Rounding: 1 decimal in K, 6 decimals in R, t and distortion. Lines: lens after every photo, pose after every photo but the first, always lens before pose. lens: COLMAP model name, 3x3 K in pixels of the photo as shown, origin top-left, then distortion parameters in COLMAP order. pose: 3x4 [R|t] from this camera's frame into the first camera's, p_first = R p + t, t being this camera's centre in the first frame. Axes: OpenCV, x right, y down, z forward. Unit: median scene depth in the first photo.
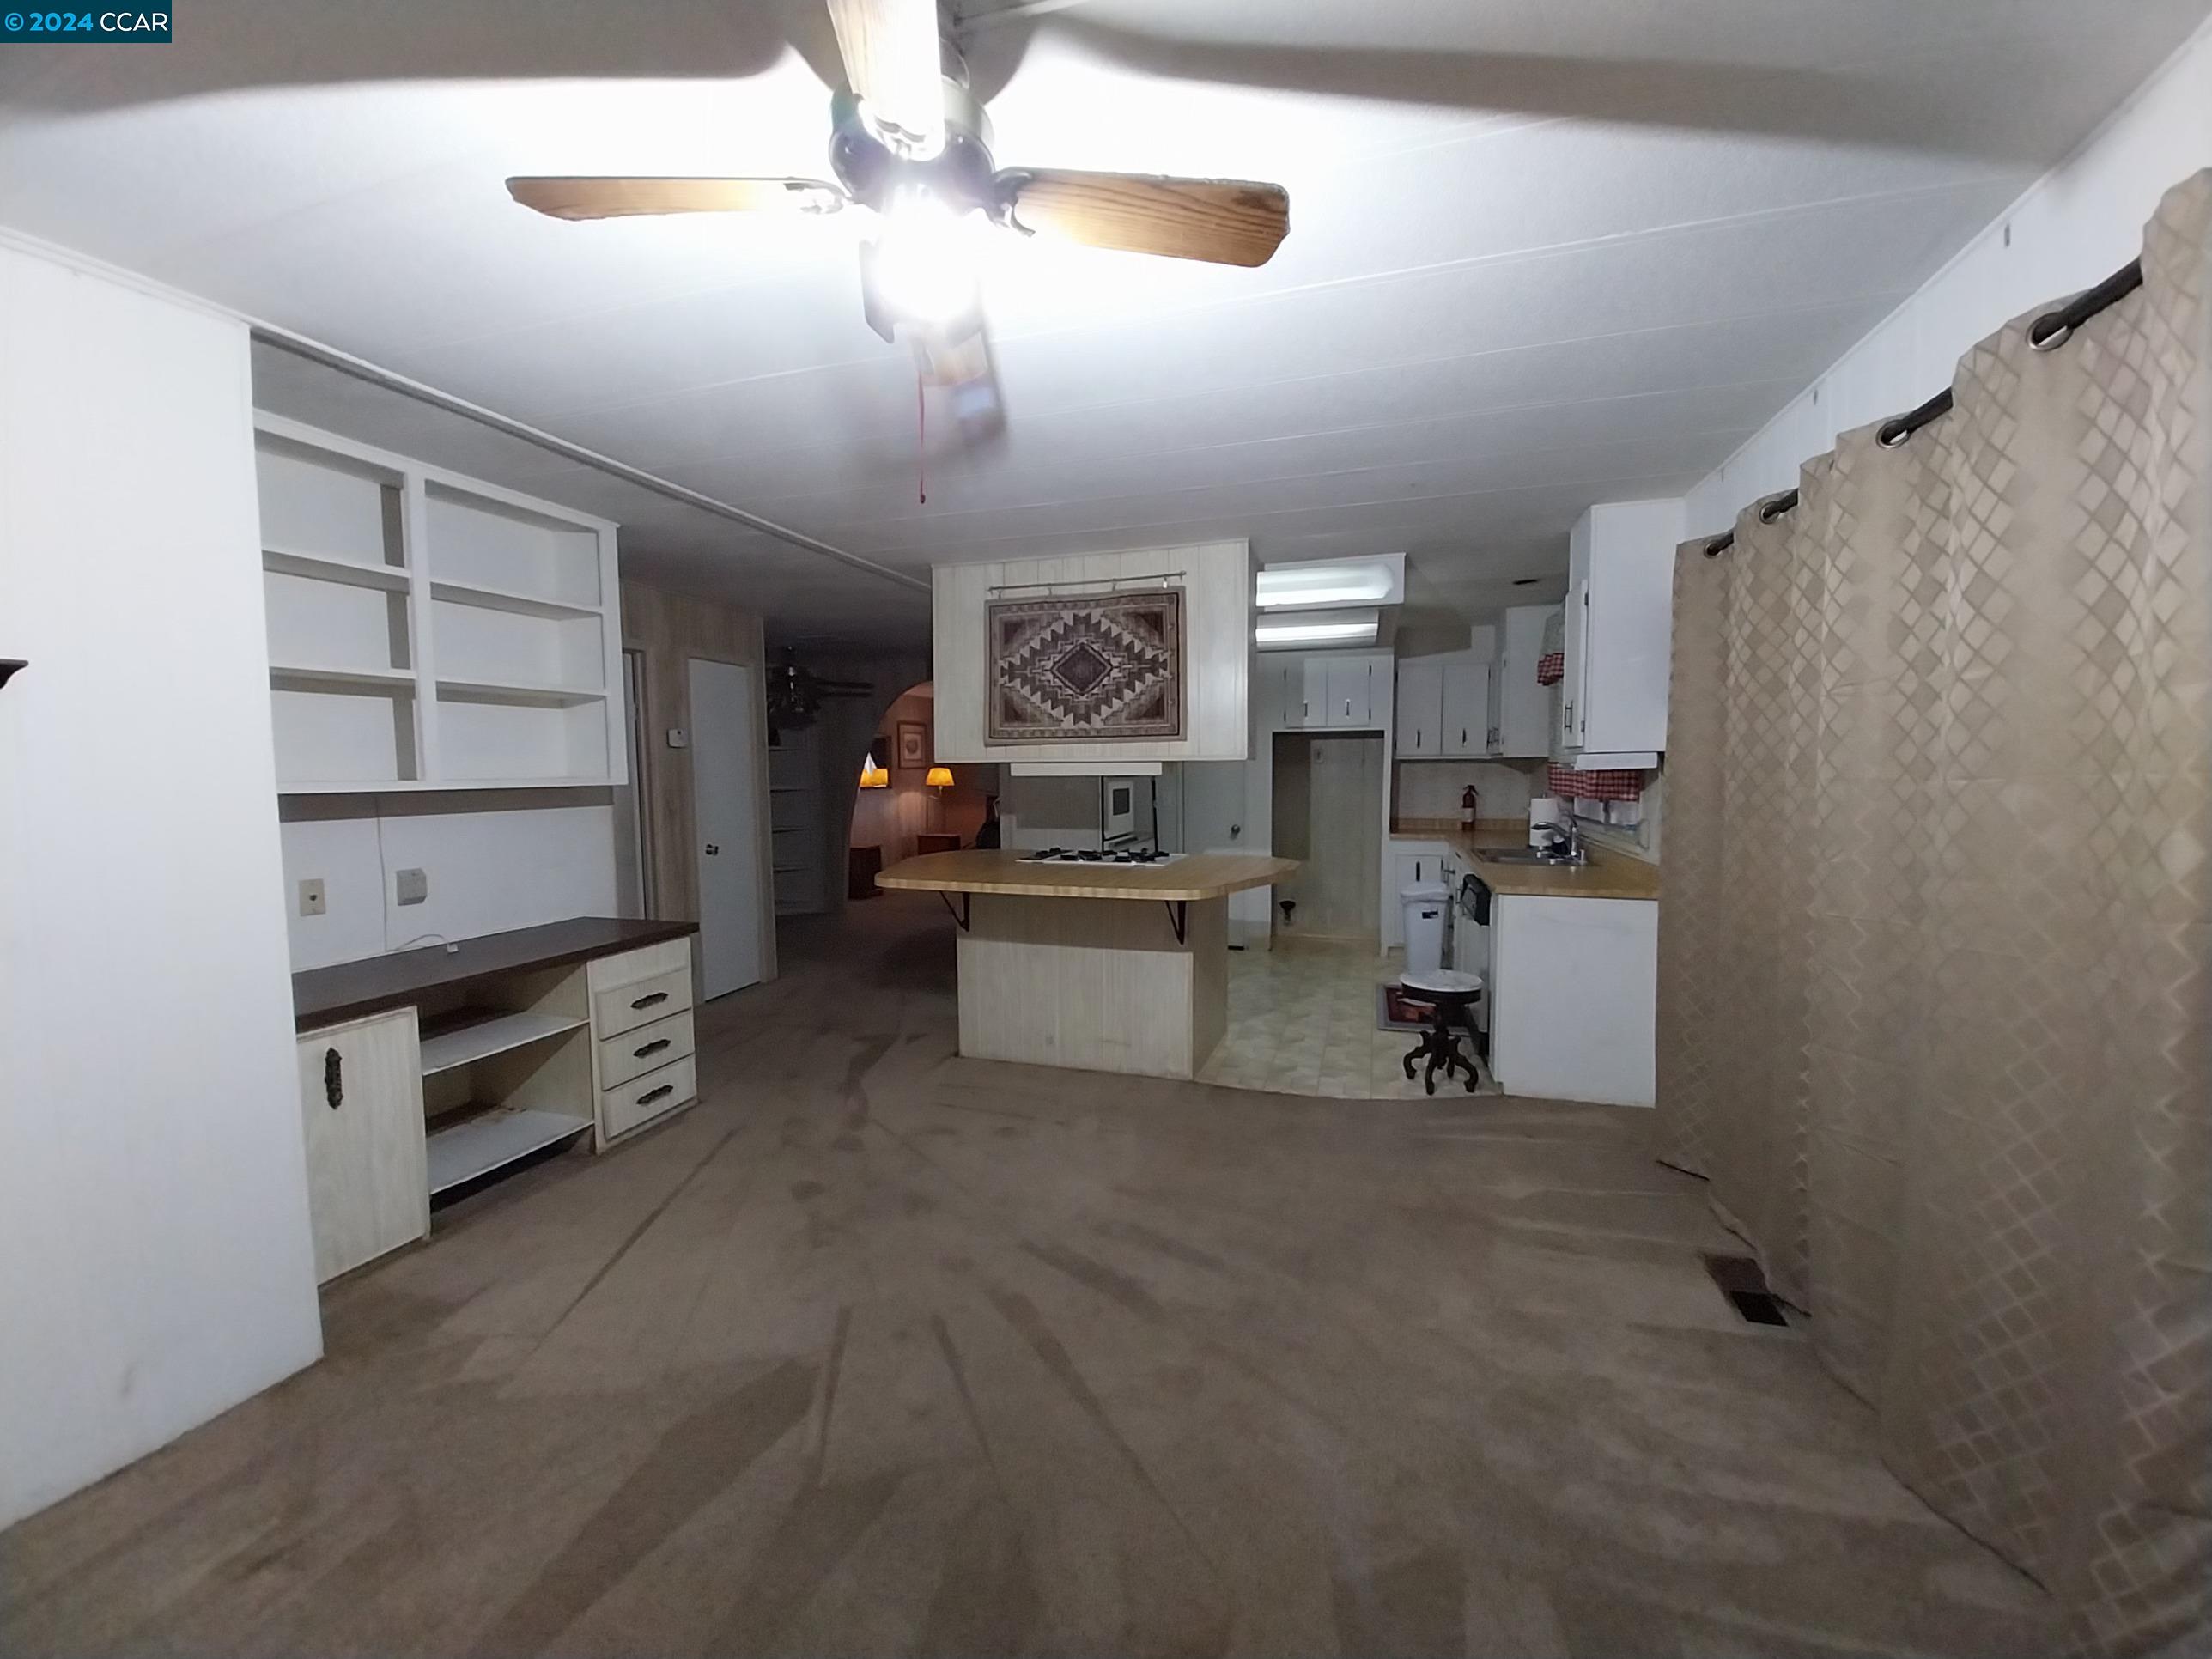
lens RADIAL K [[885.7, 0, 1106.0], [0, 885.7, 829.5], [0, 0, 1]] dist [0.019788, 0.000003]
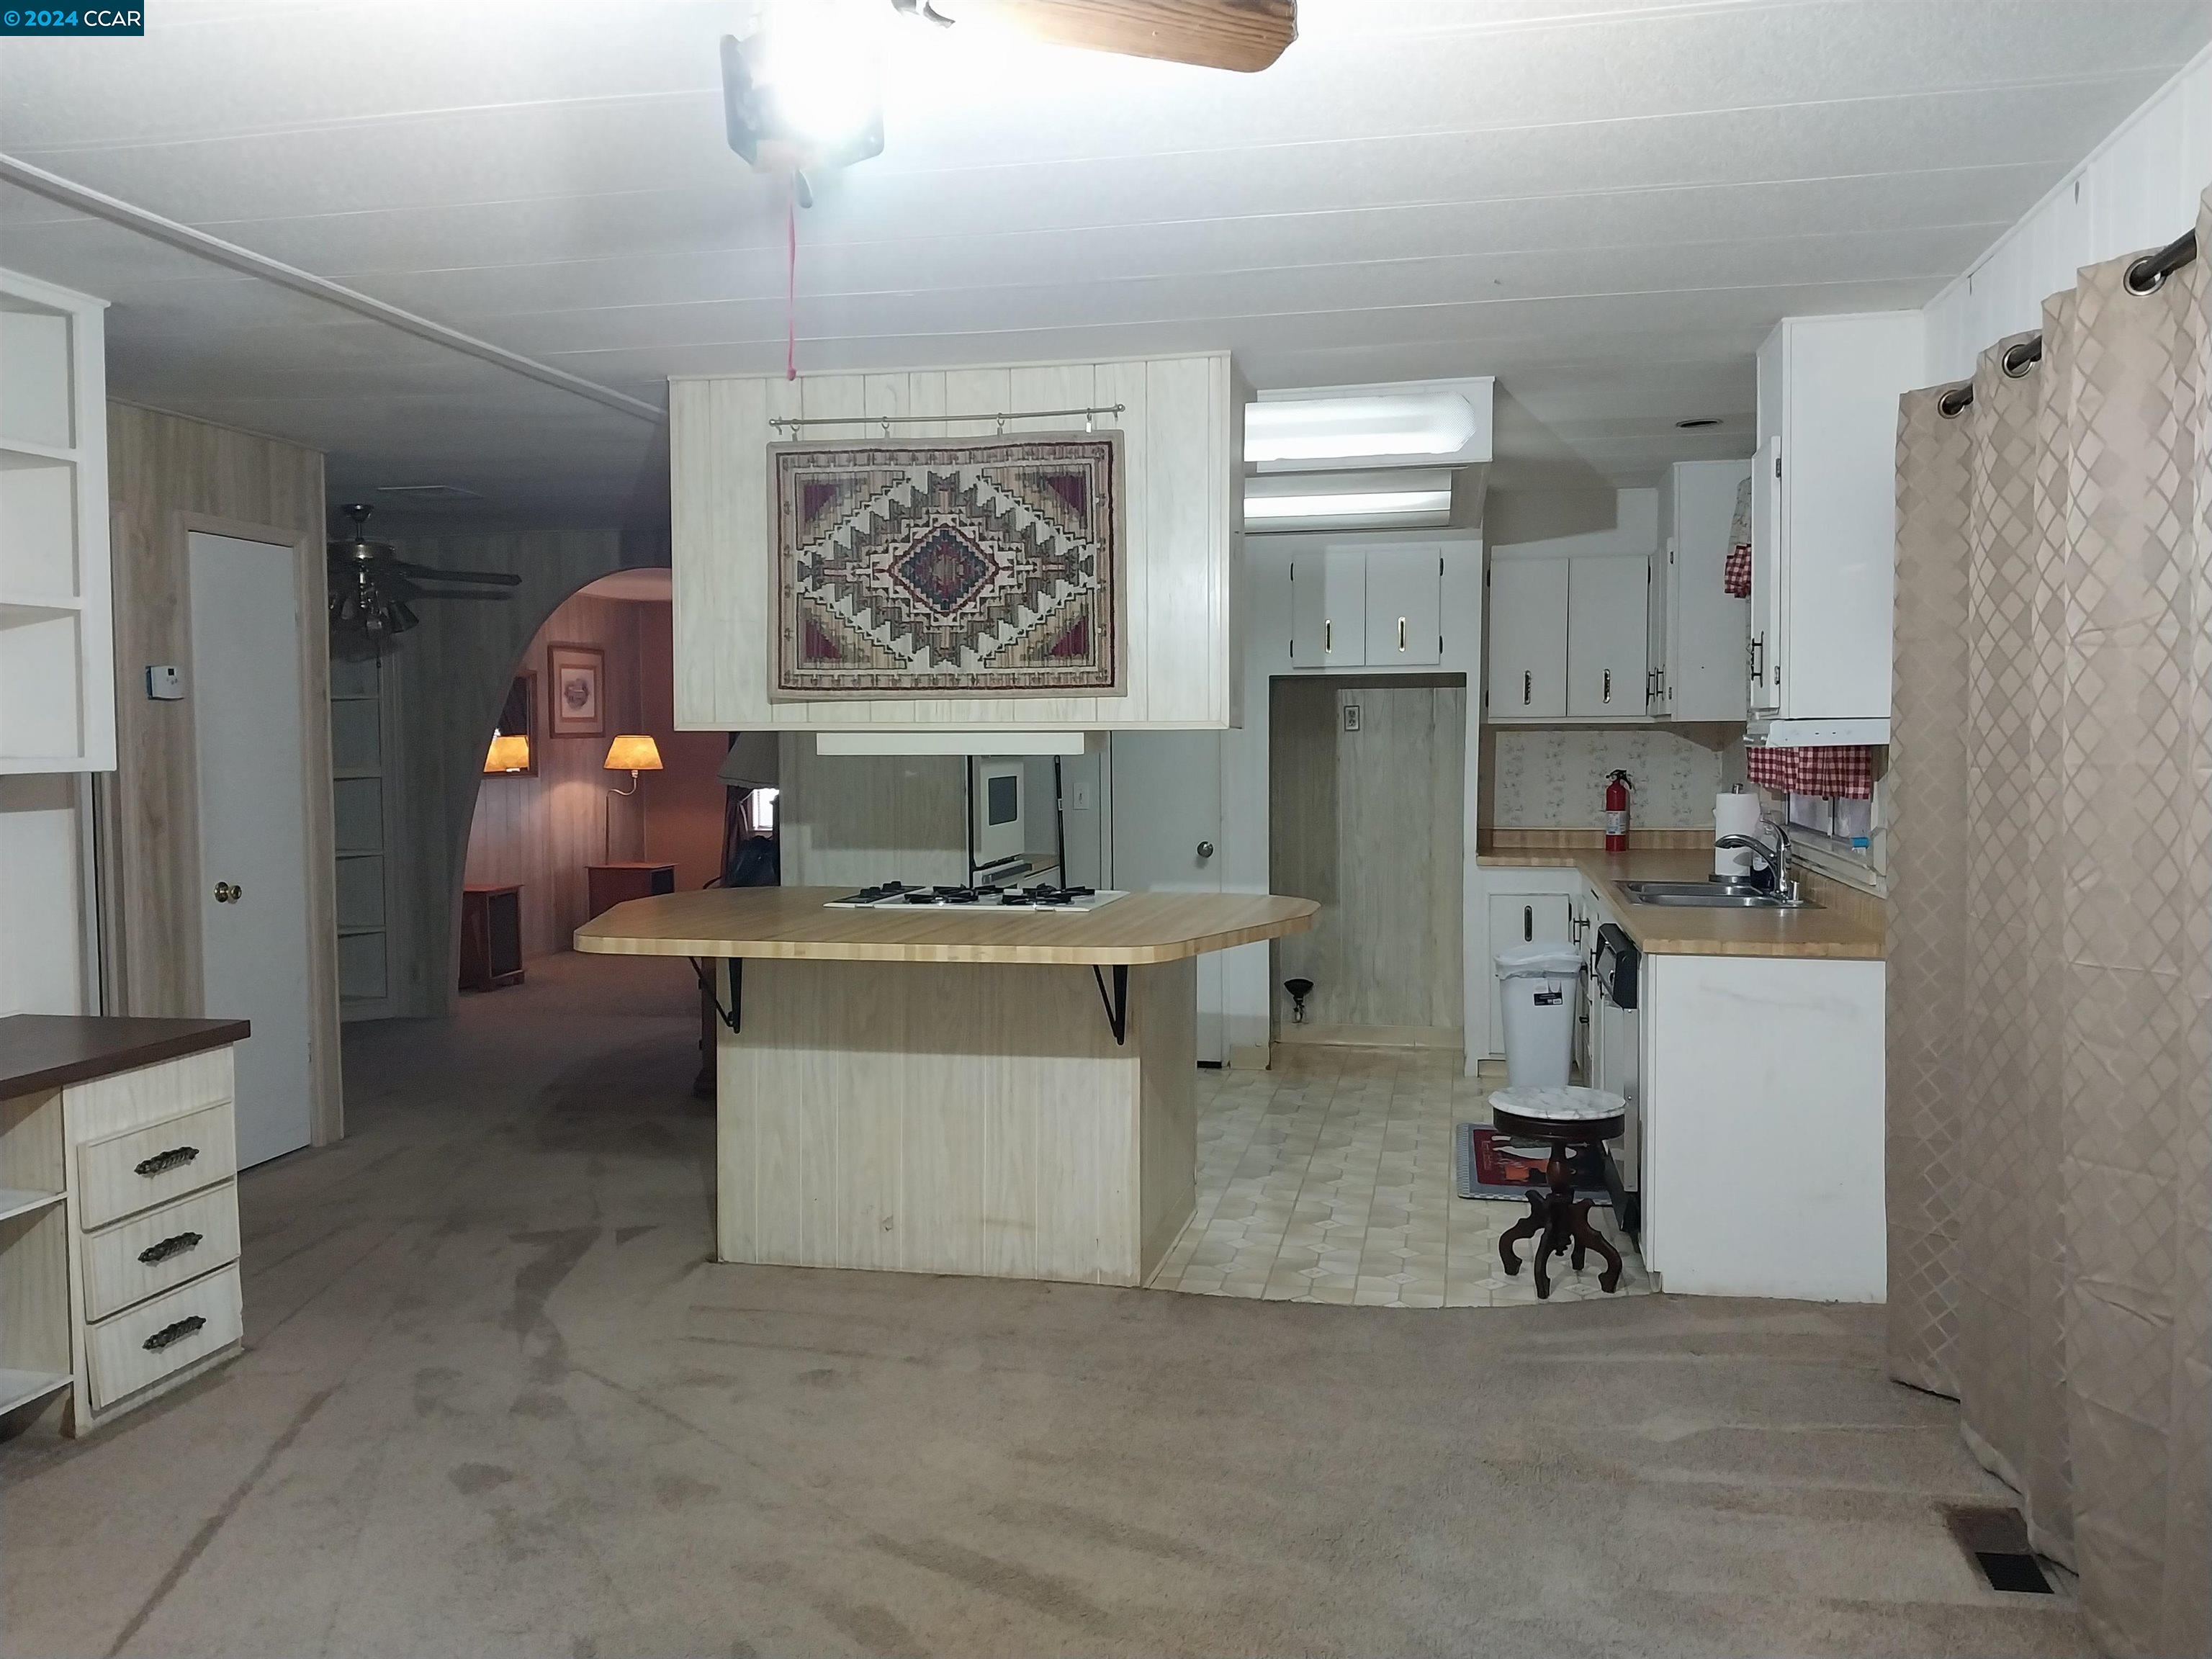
lens RADIAL K [[1678.5, 0, 1119.0], [0, 1678.5, 815.5], [0, 0, 1]] dist [0.191646, -0.270418]
pose [[0.995377, -0.002545, 0.096011, -0.020847], [0.004689, 0.999744, -0.022115, 0.003254], [-0.095930, 0.022463, 0.995135, -0.101880]]
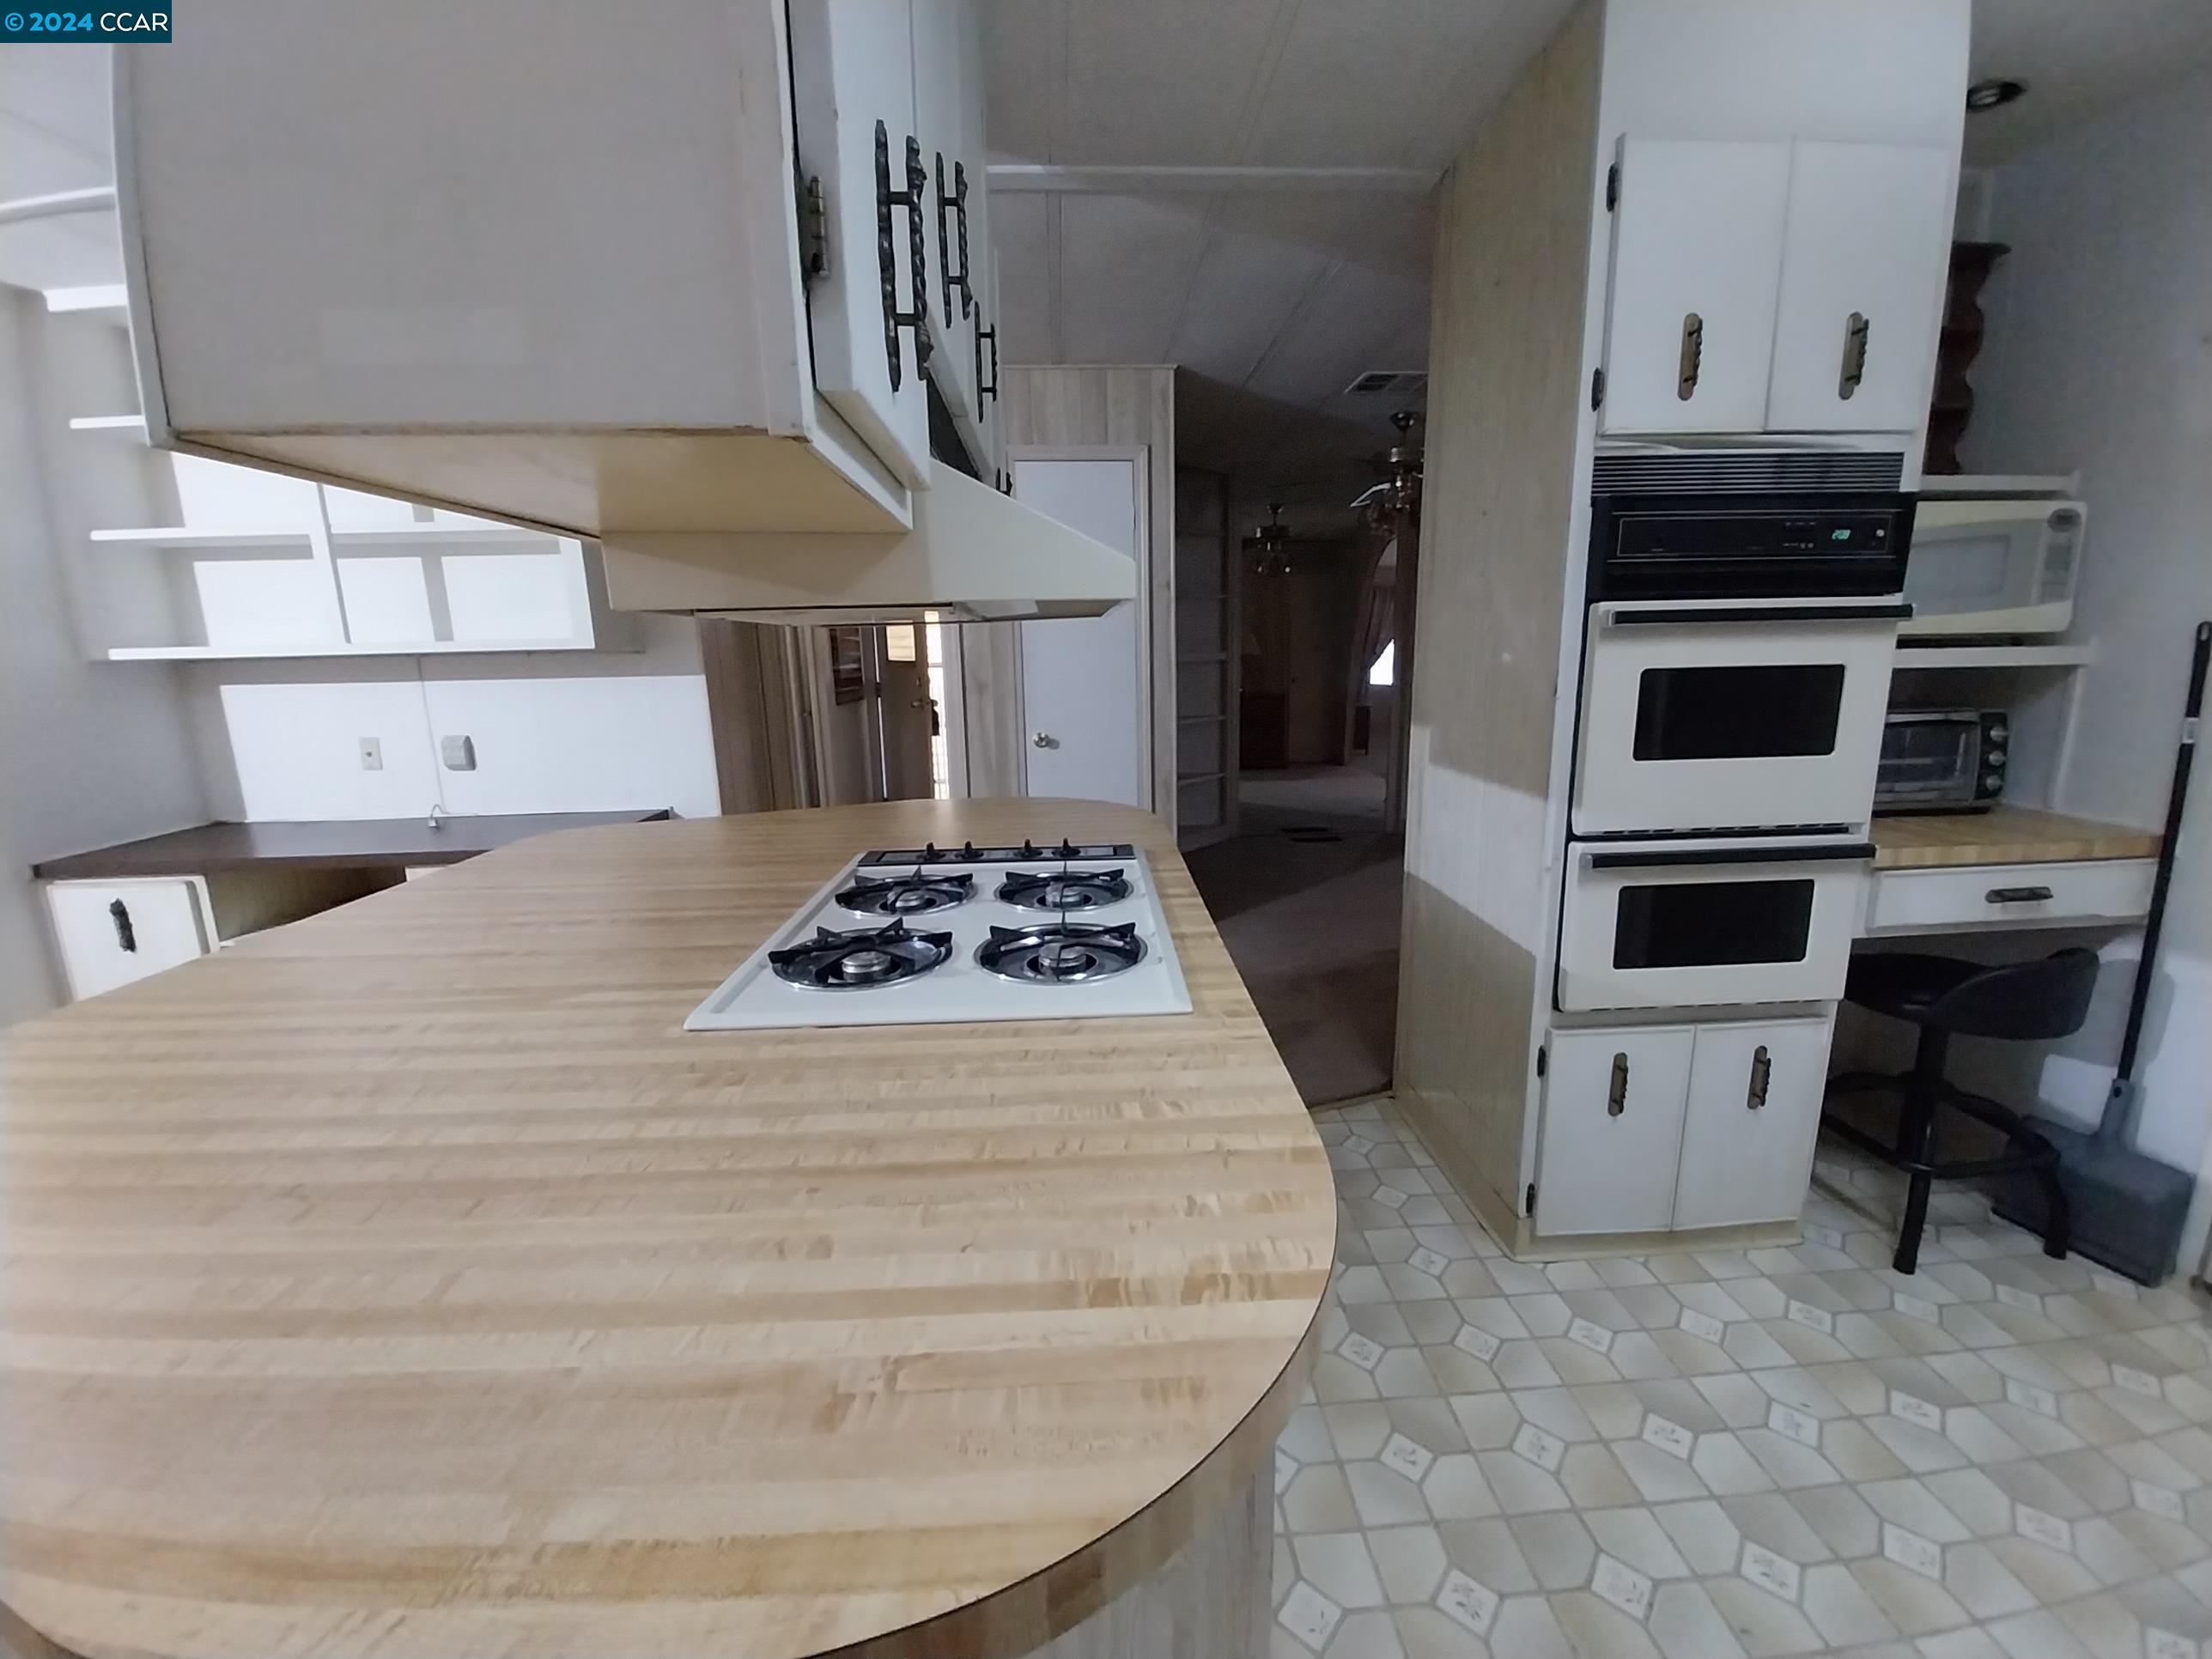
lens RADIAL K [[885.7, 0, 1106.0], [0, 885.7, 829.5], [0, 0, 1]] dist [0.019788, 0.000003]
pose [[0.355967, 0.194954, -0.913937, 0.324454], [-0.049122, 0.980549, 0.190030, -0.061340], [0.933207, -0.022750, 0.358619, 1.075920]]
